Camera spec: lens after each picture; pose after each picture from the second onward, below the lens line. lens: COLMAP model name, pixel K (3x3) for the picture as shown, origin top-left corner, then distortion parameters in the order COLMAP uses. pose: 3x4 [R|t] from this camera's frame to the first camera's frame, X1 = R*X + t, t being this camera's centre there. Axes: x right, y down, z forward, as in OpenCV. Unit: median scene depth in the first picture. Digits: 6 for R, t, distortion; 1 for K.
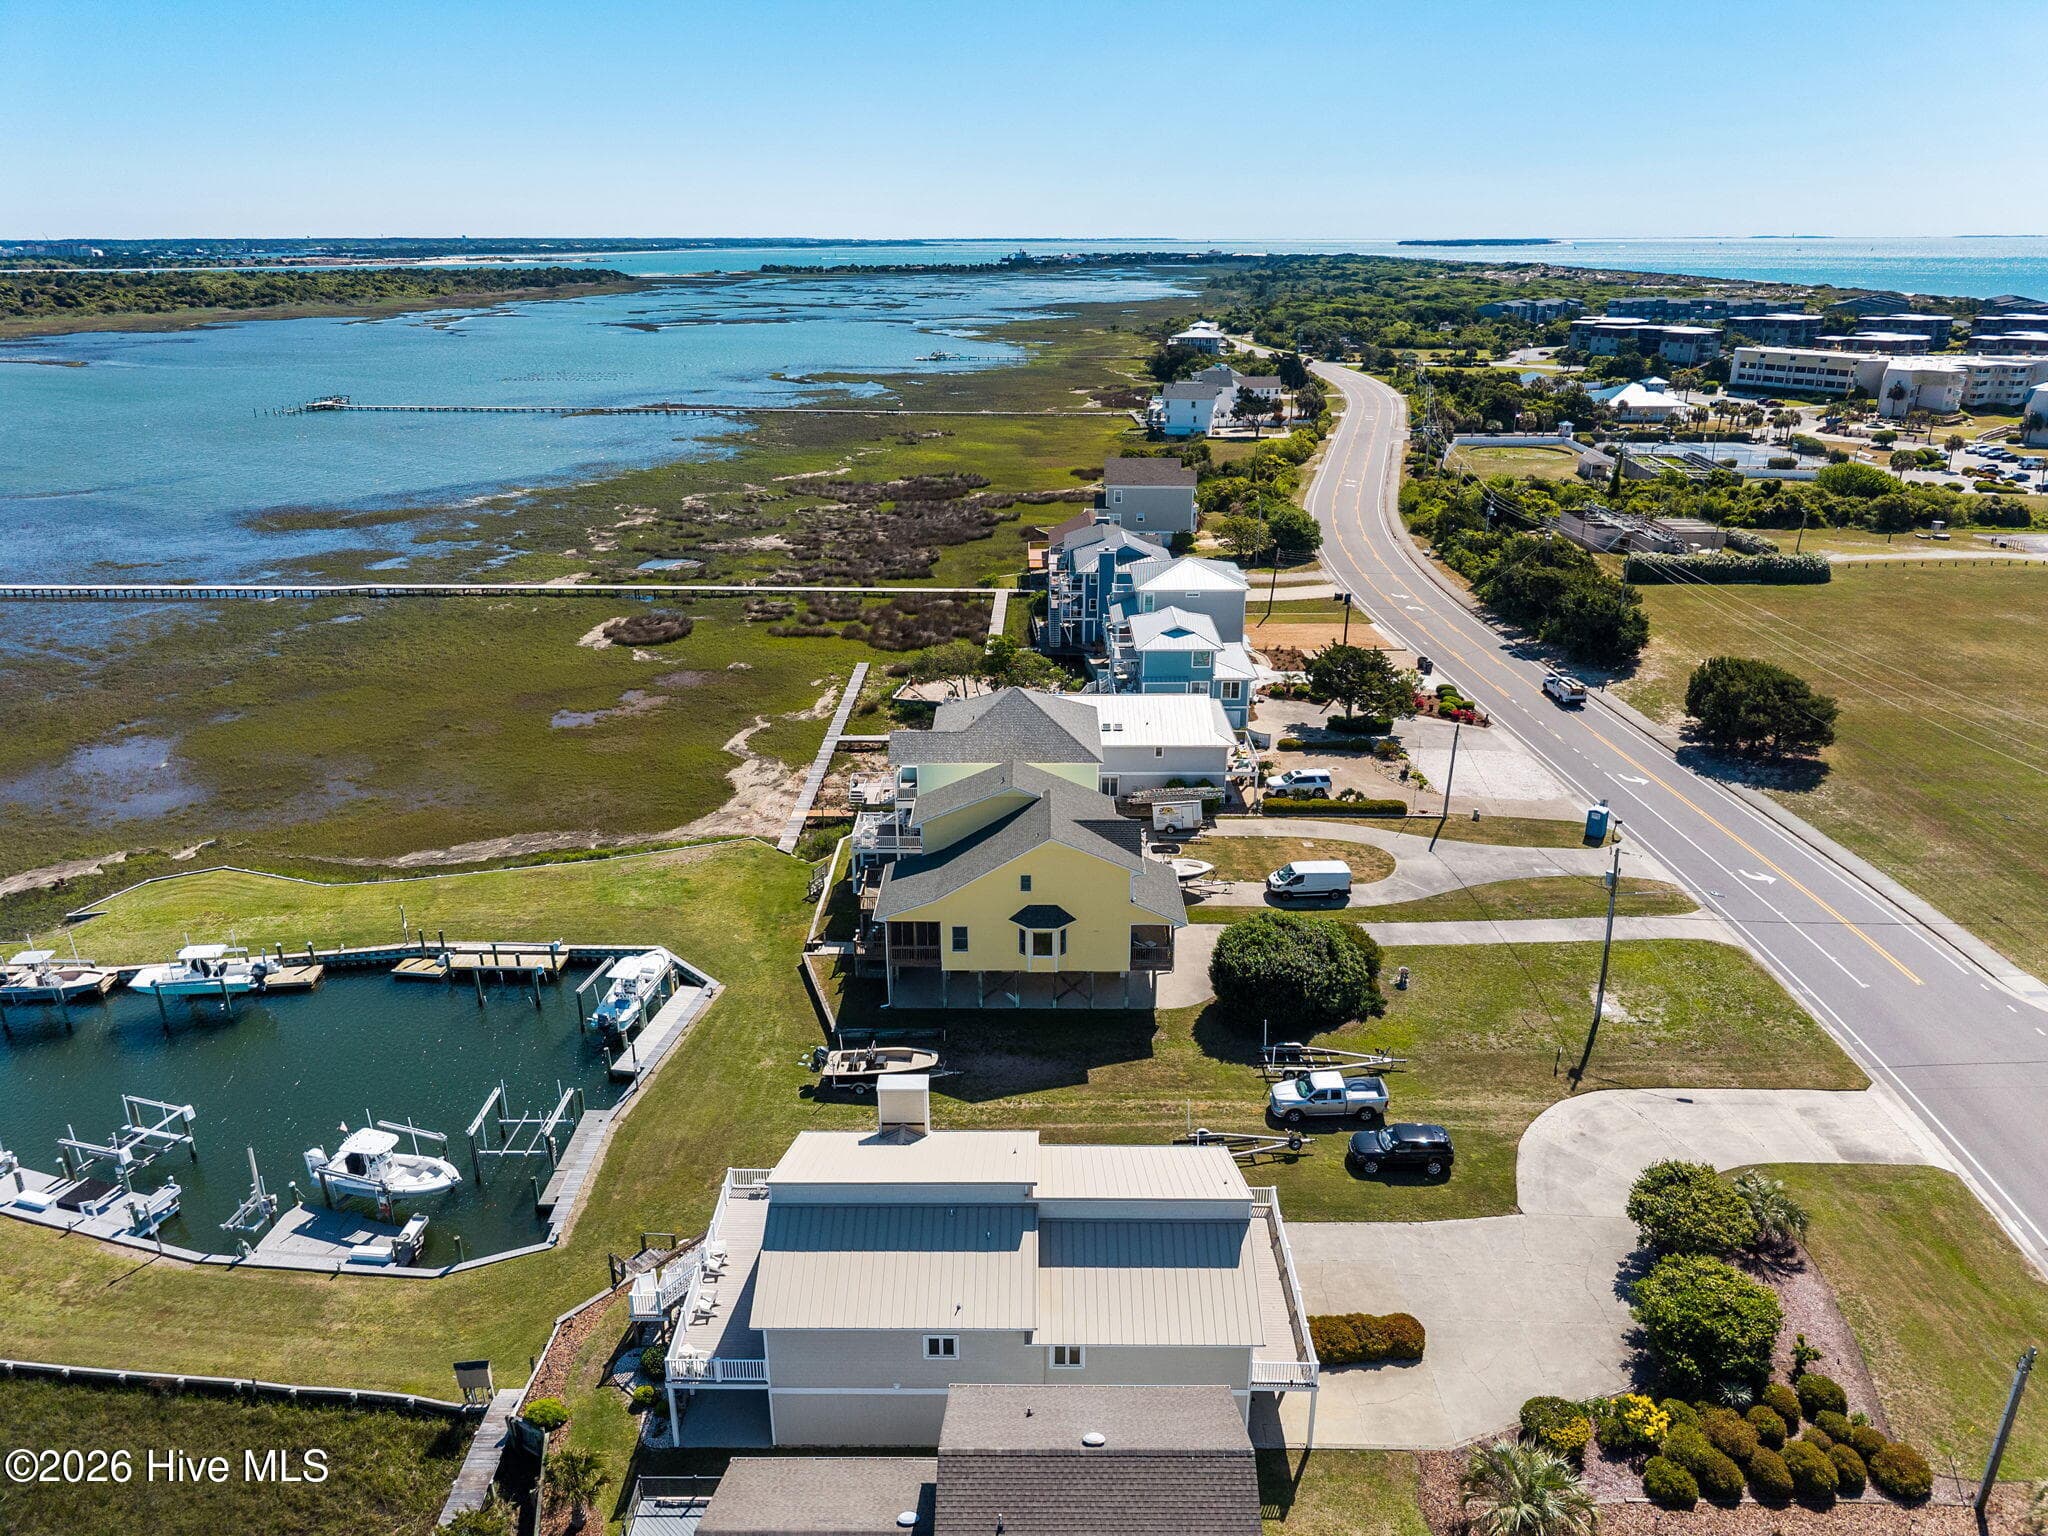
lens RADIAL K [[1379.9, 0, 1020.1], [0, 1379.9, 774.1], [0, 0, 1]] dist [0.010328, -0.011431]
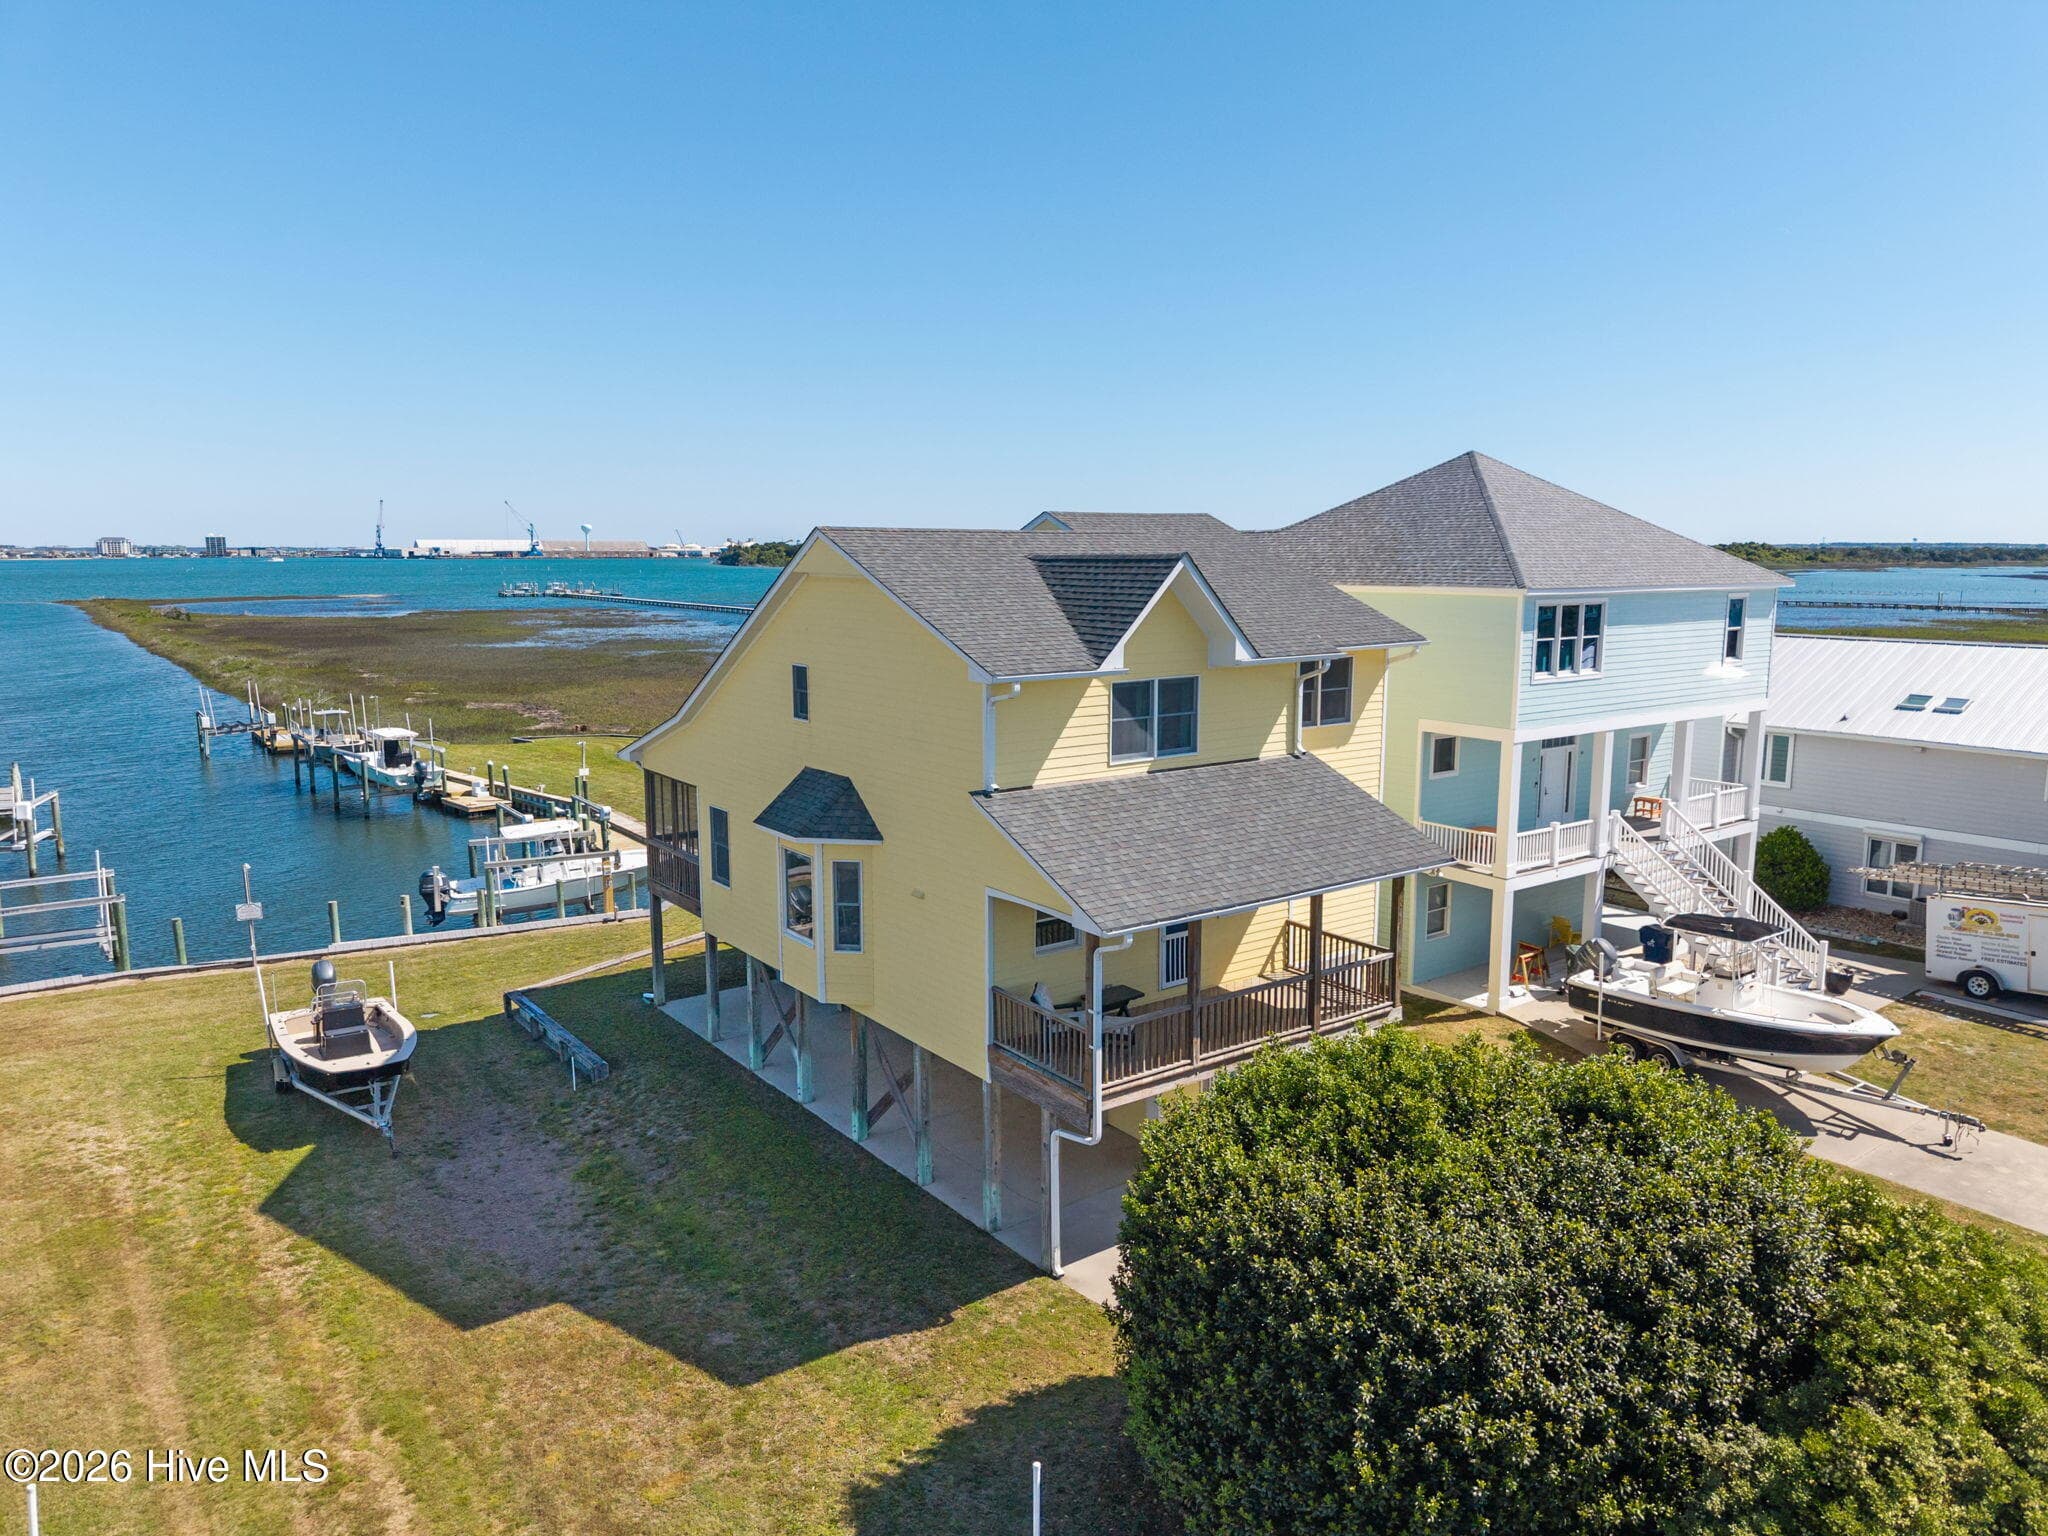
lens RADIAL K [[1379.9, 0, 1022.1], [0, 1379.9, 755.1], [0, 0, 1]] dist [0.010328, -0.011431]
pose [[0.603173, 0.123942, -0.787922, 0.264107], [-0.285823, 0.955835, -0.068450, 0.089360], [0.744639, 0.266493, 0.611959, 0.746404]]
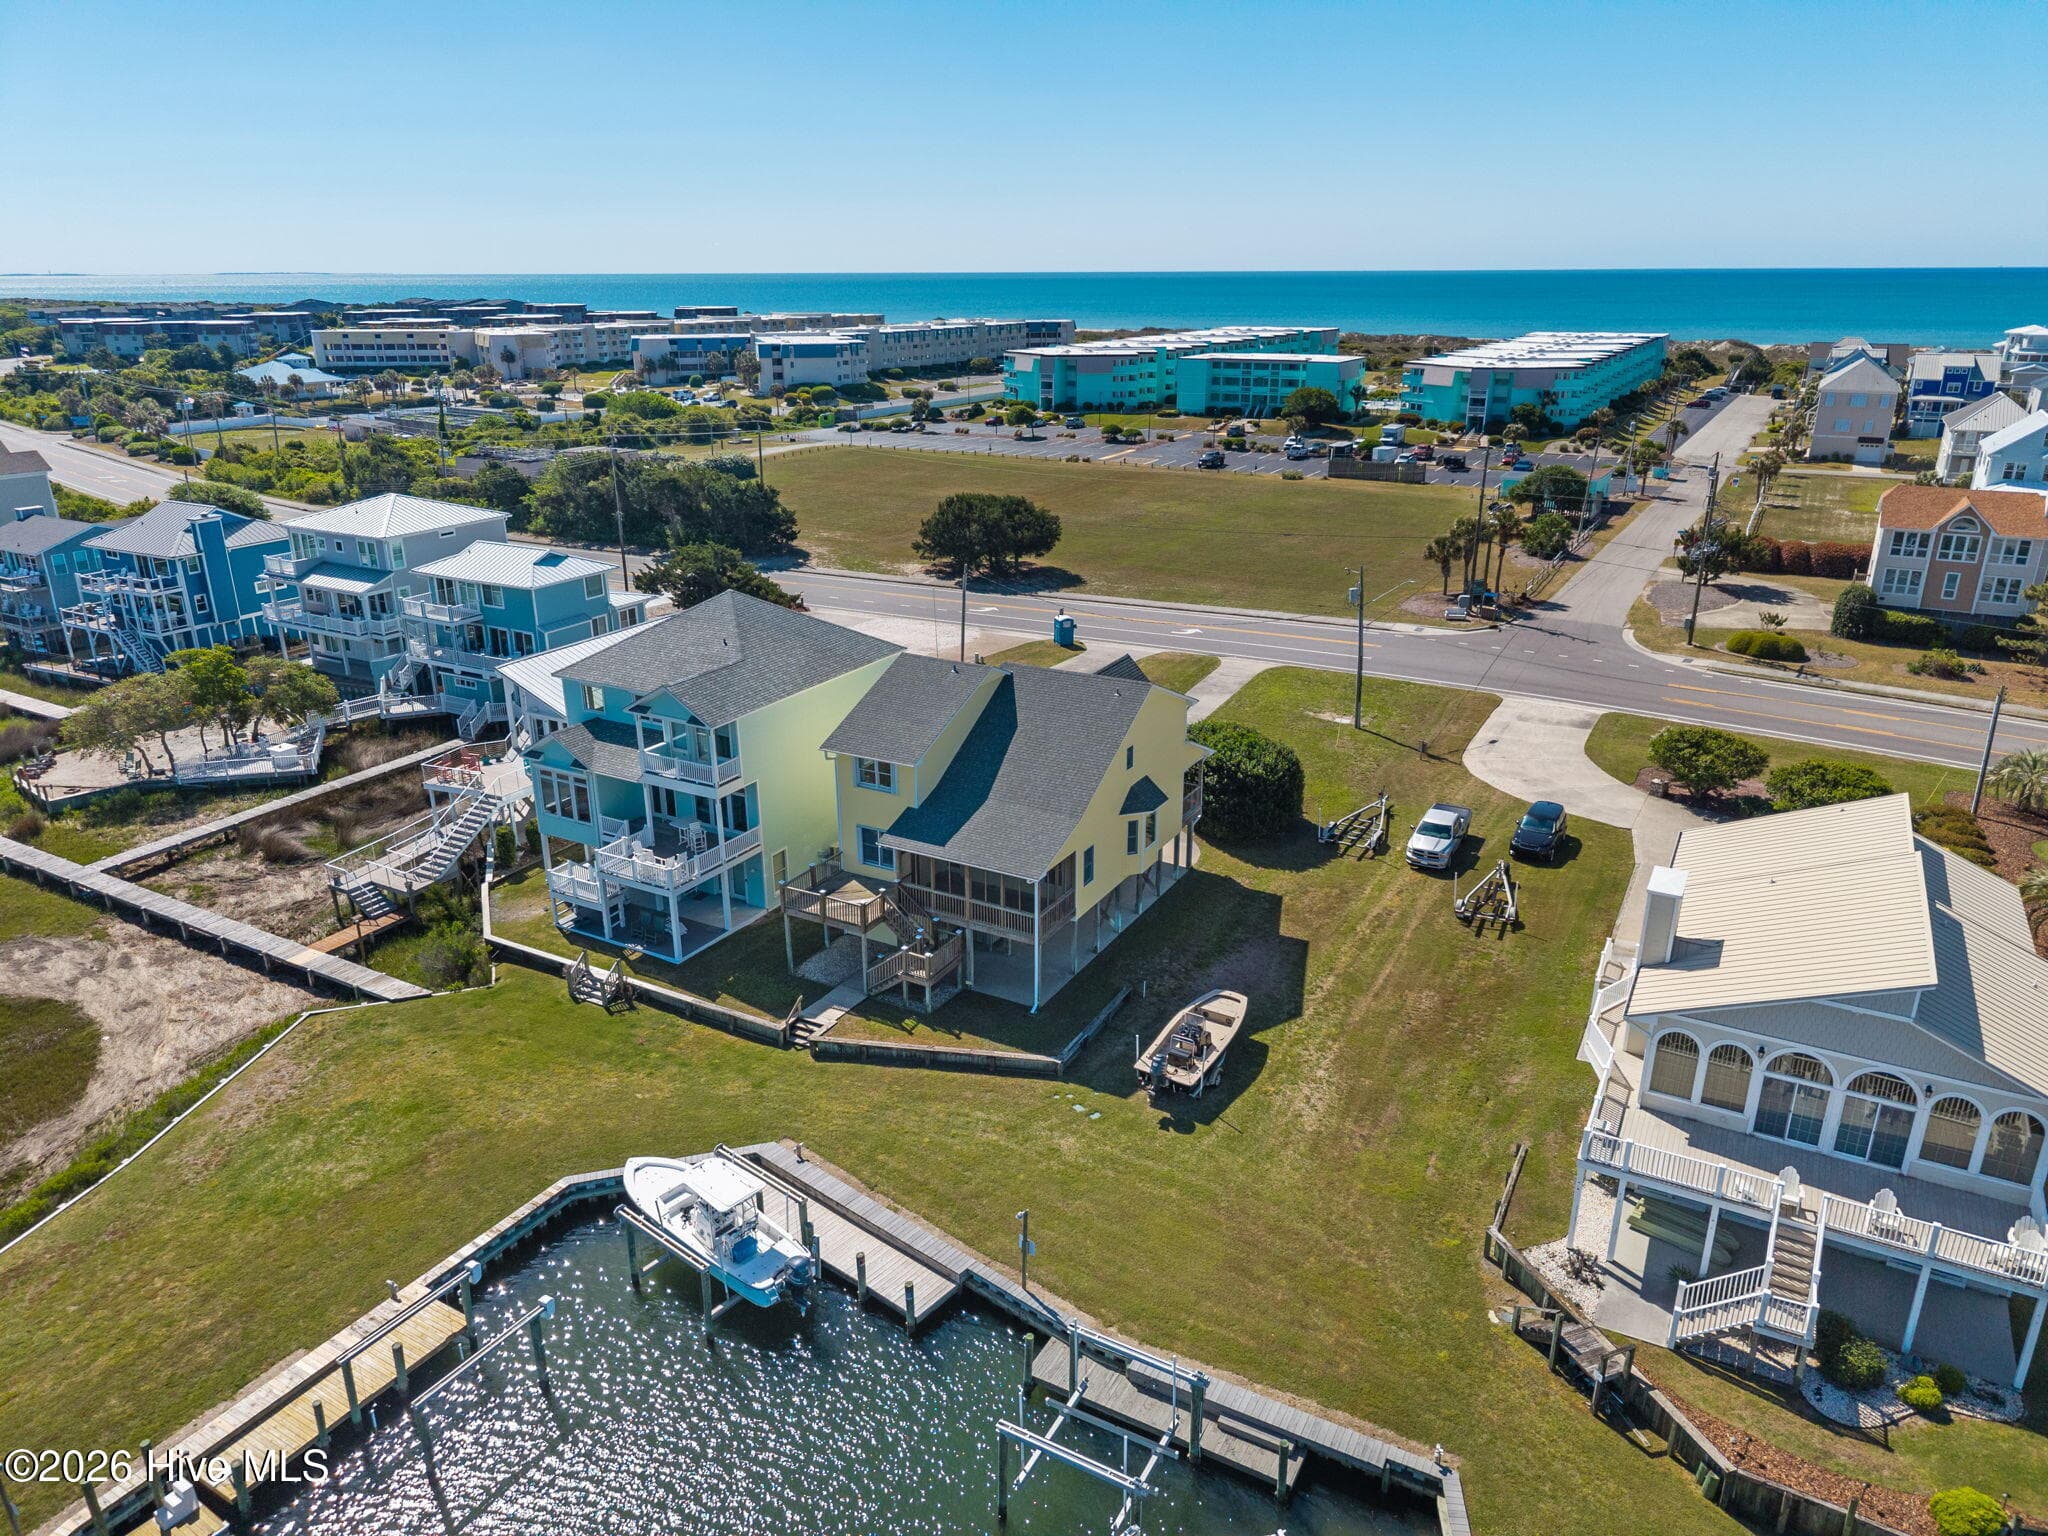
lens RADIAL K [[1337.2, 0, 1026.0], [0, 1337.2, 790.6], [0, 0, 1]] dist [-0.000964, 0.001305]
pose [[0.484345, -0.313719, 0.816695, -0.557485], [0.312411, 0.933970, 0.173491, -0.043801], [-0.817196, 0.171115, 0.550373, 0.572690]]
